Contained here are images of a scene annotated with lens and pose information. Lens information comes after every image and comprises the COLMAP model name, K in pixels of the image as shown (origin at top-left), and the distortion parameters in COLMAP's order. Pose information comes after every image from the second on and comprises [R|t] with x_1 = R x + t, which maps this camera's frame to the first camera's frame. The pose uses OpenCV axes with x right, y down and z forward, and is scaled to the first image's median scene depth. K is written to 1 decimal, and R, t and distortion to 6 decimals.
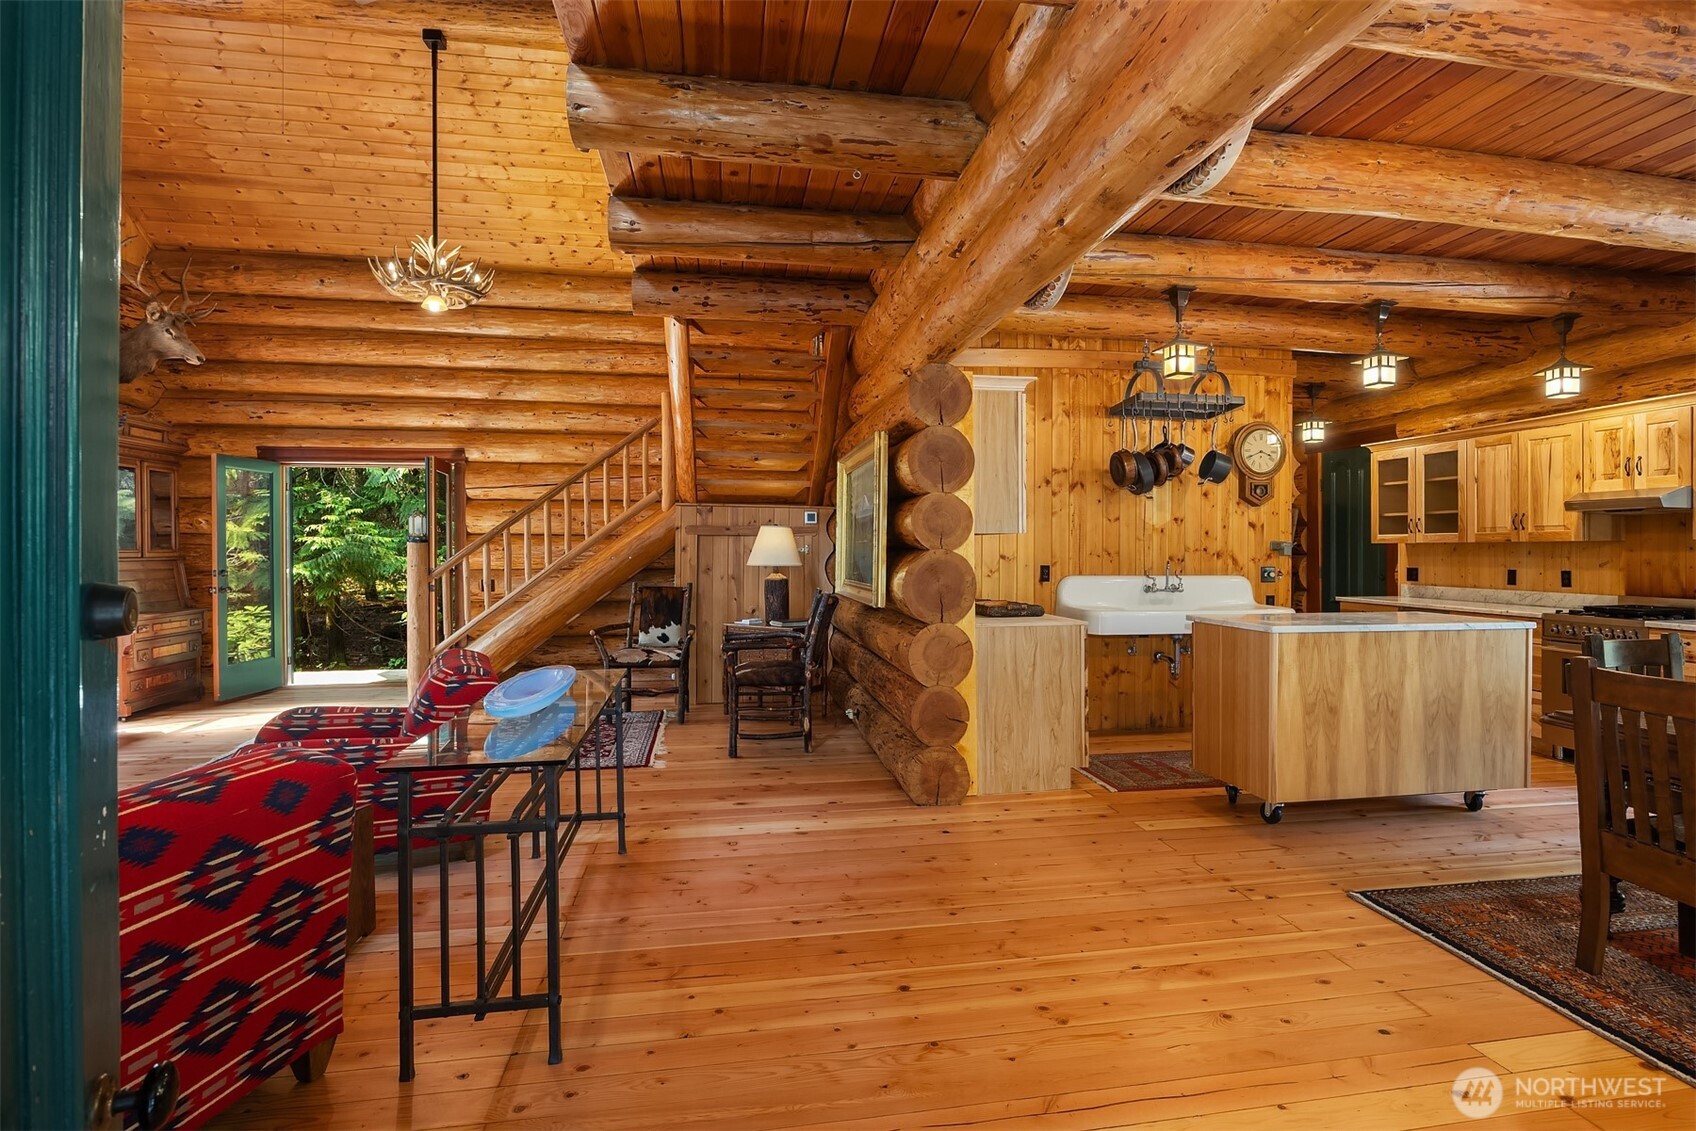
lens RADIAL K [[831.7, 0, 857.5], [0, 831.7, 554.2], [0, 0, 1]] dist [-0.006169, -0.001011]
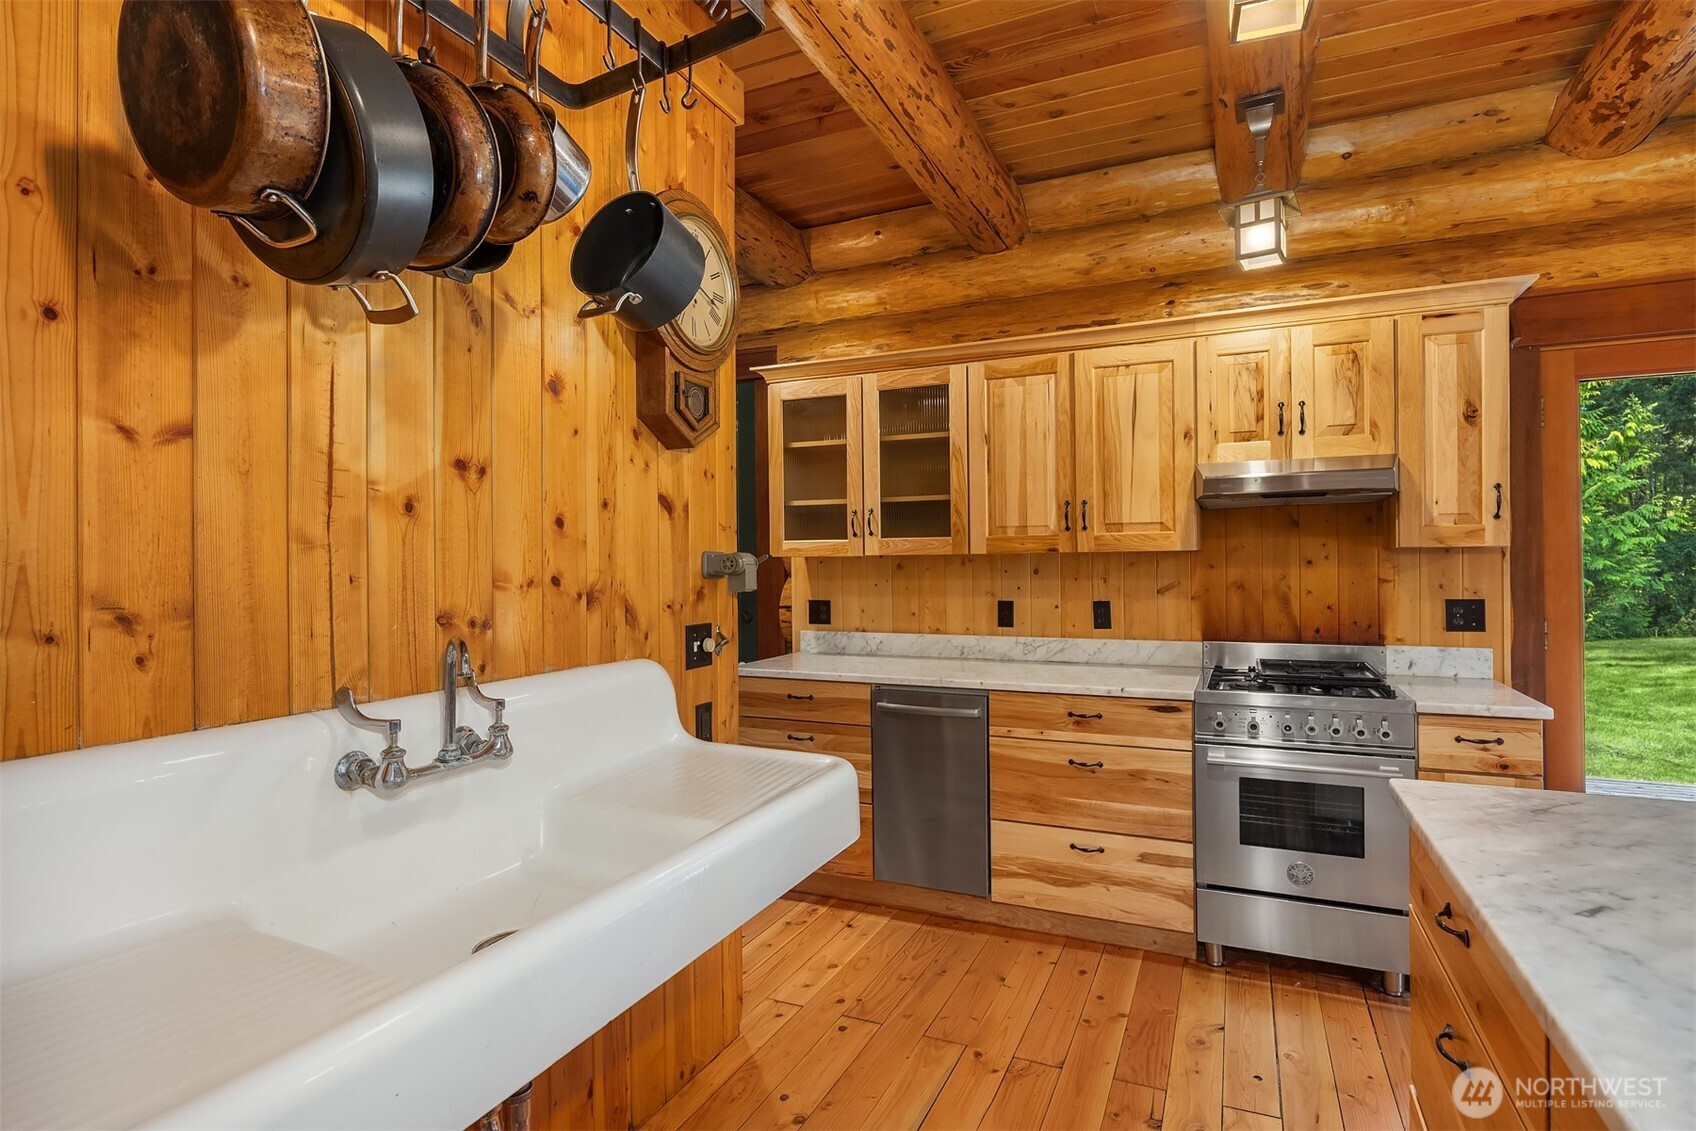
lens RADIAL K [[854.1, 0, 859.4], [0, 854.1, 560.0], [0, 0, 1]] dist [-0.005382, 0.000134]
pose [[0.557875, -0.006736, 0.829897, 0.238193], [0.015252, 0.999881, -0.002137, -0.010612], [-0.829785, 0.013850, 0.557912, 0.764998]]
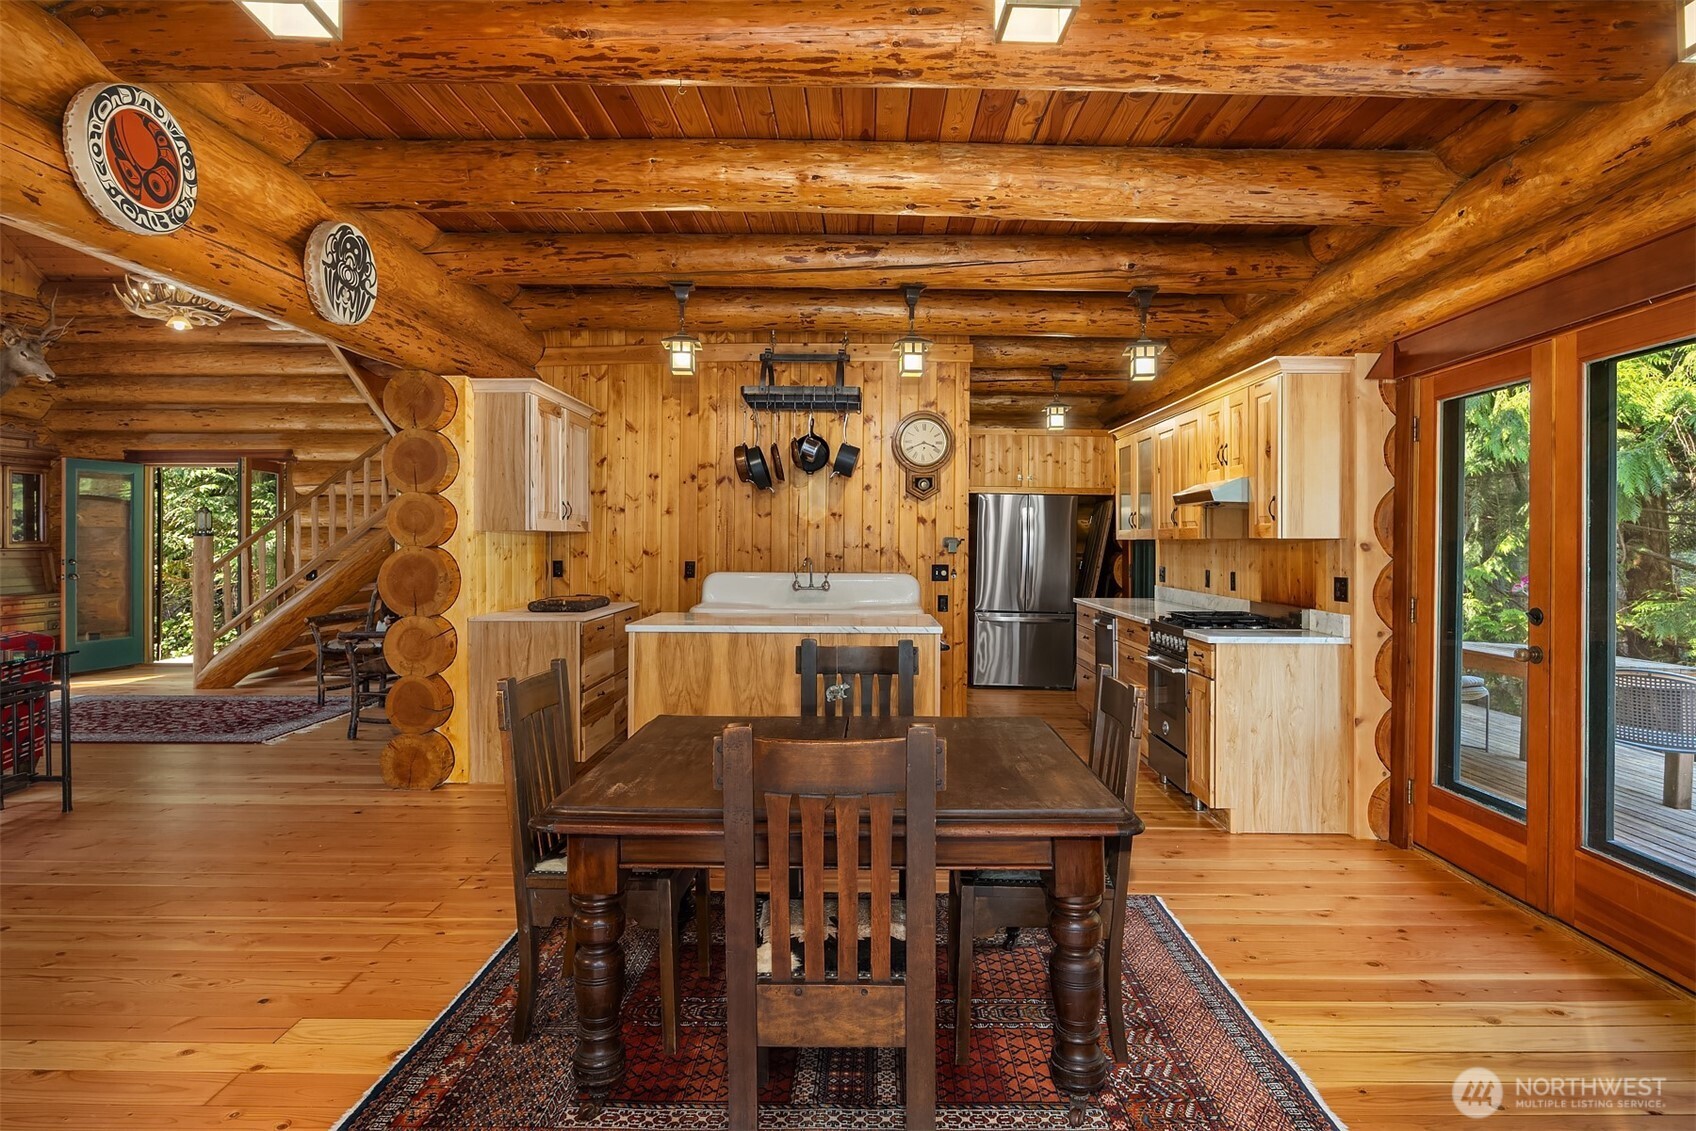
lens RADIAL K [[876.1, 0, 856.2], [0, 876.1, 537.5], [0, 0, 1]] dist [-0.005180, -0.001147]
pose [[0.984174, 0.003403, -0.177172, 0.596492], [-0.005063, 0.999947, -0.008917, -0.006450], [0.177132, 0.009673, 0.984139, 0.006934]]
